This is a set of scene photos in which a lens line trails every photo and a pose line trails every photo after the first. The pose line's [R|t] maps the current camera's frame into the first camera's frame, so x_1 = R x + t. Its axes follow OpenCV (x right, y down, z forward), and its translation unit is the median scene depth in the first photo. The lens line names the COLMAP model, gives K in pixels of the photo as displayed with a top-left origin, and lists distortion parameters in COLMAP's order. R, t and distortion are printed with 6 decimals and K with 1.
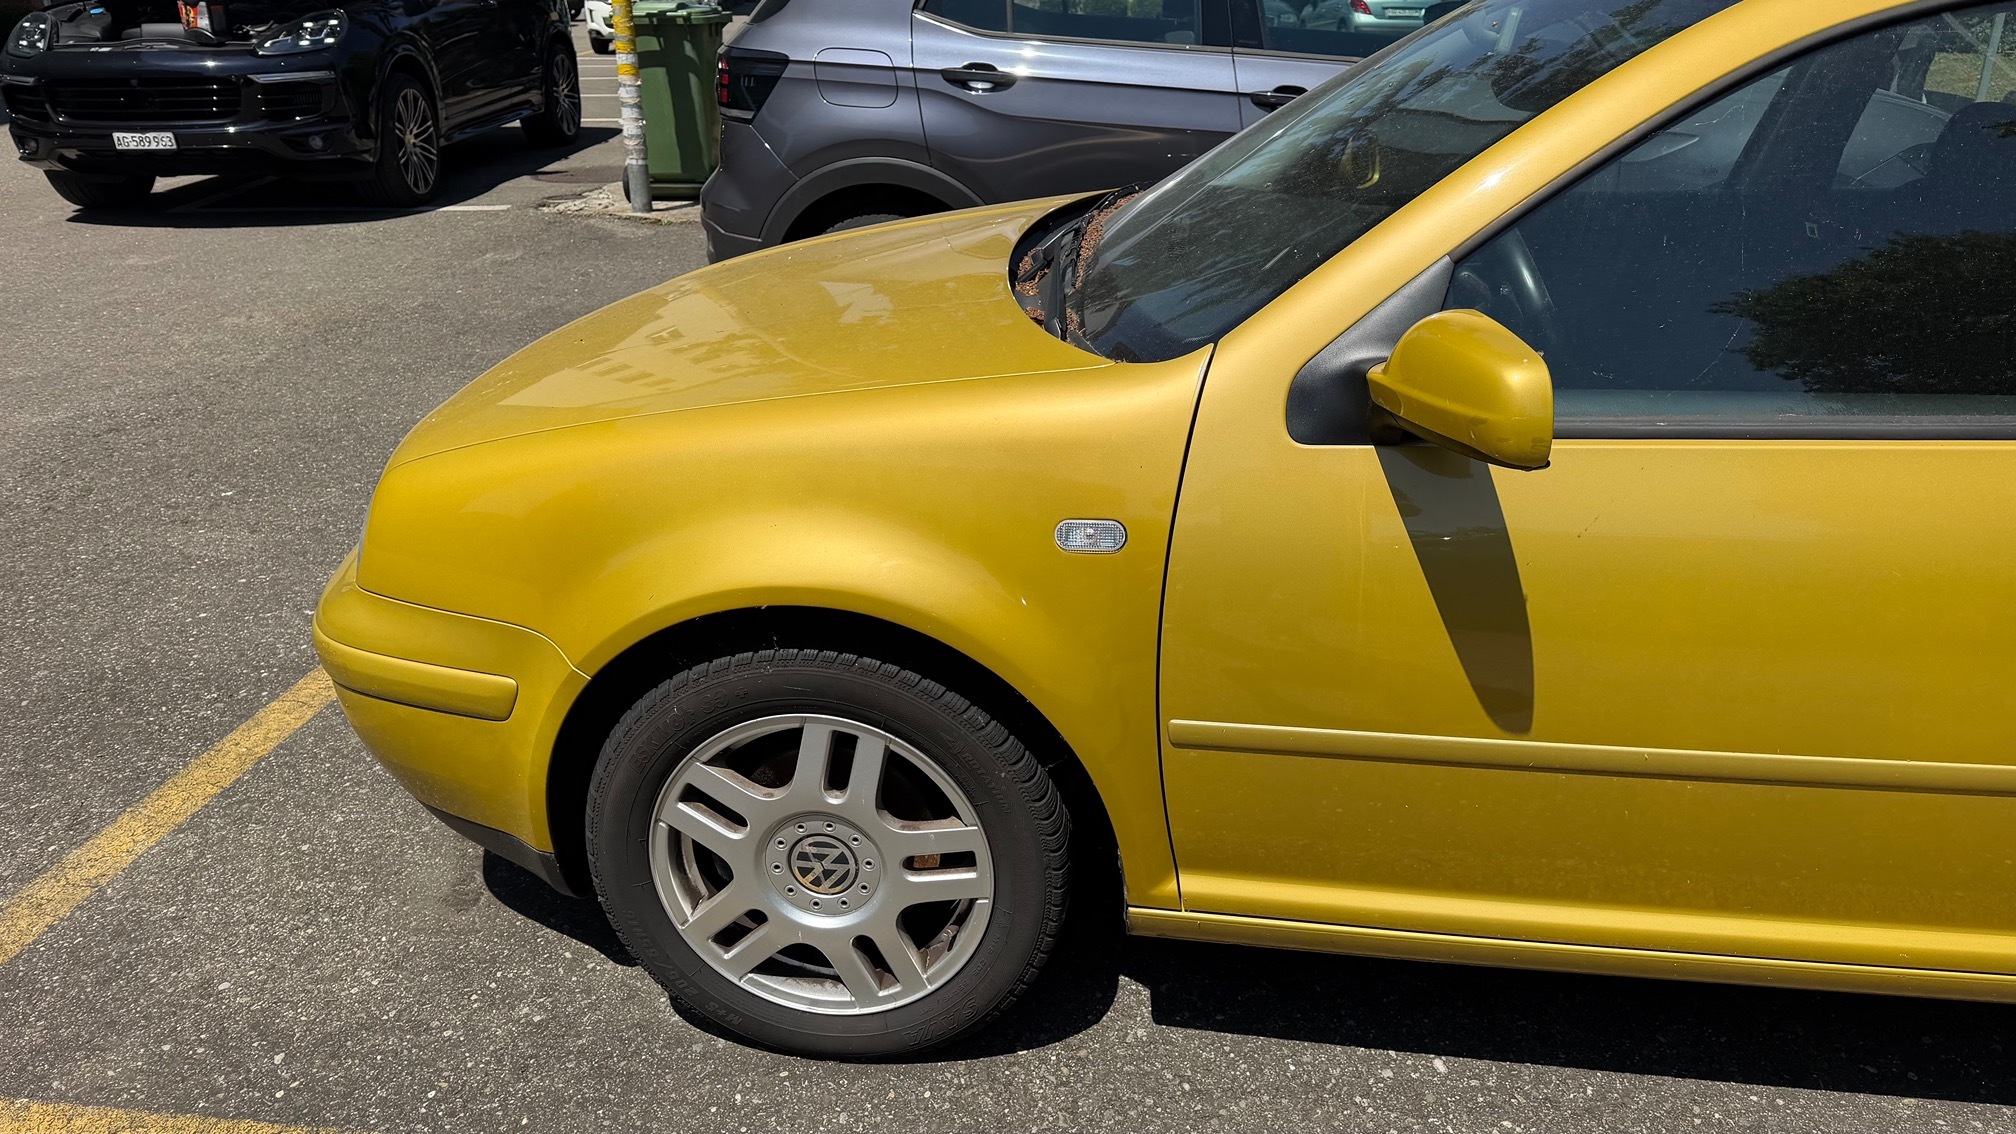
lens RADIAL K [[1420.4, 0, 1008.0], [0, 1420.4, 567.0], [0, 0, 1]] dist [0.105574, -0.149179]
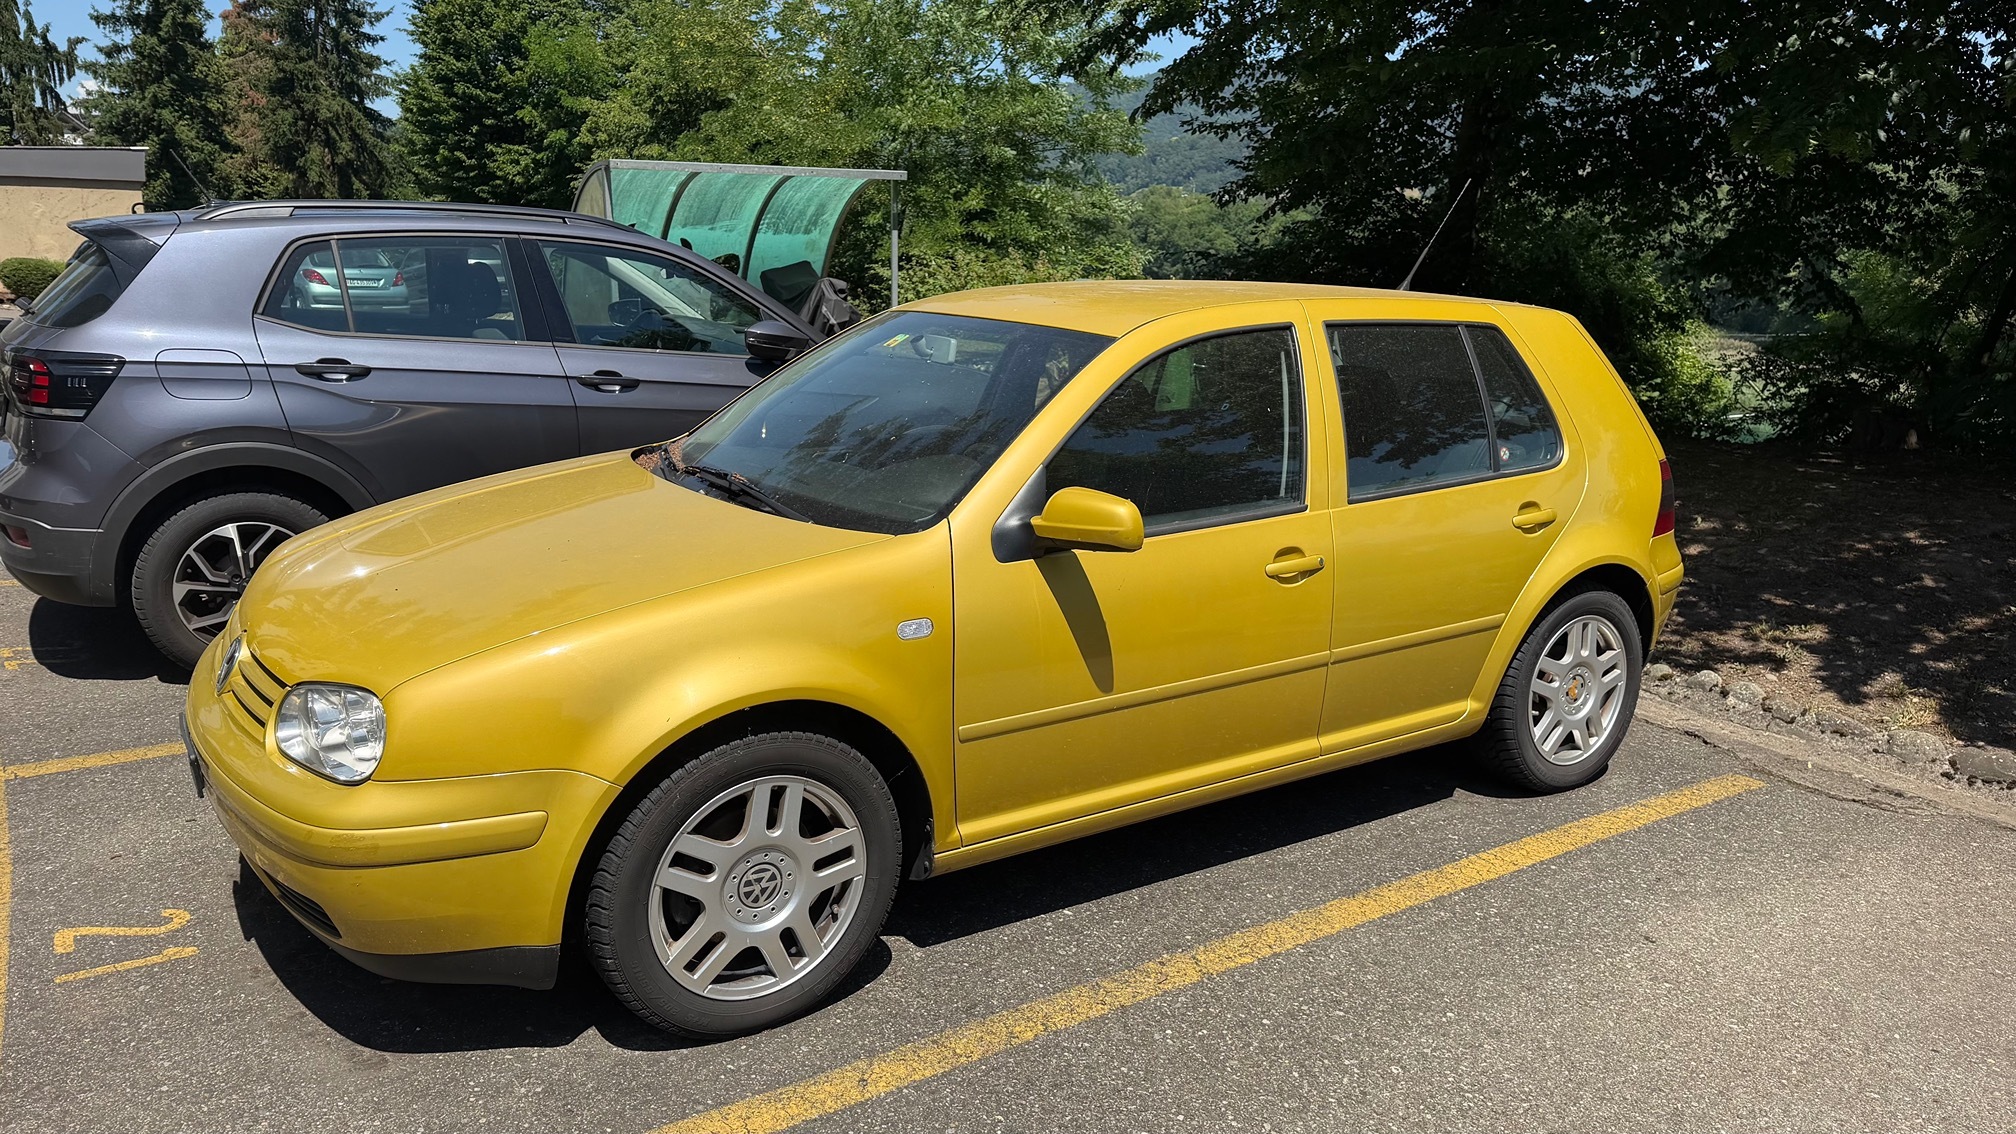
lens RADIAL K [[1420.4, 0, 1008.0], [0, 1420.4, 567.0], [0, 0, 1]] dist [0.105574, -0.149179]
pose [[0.755738, -0.125667, 0.642704, -0.866200], [0.231027, 0.969477, -0.082098, 0.065872], [-0.612770, 0.210526, 0.761703, -0.391809]]
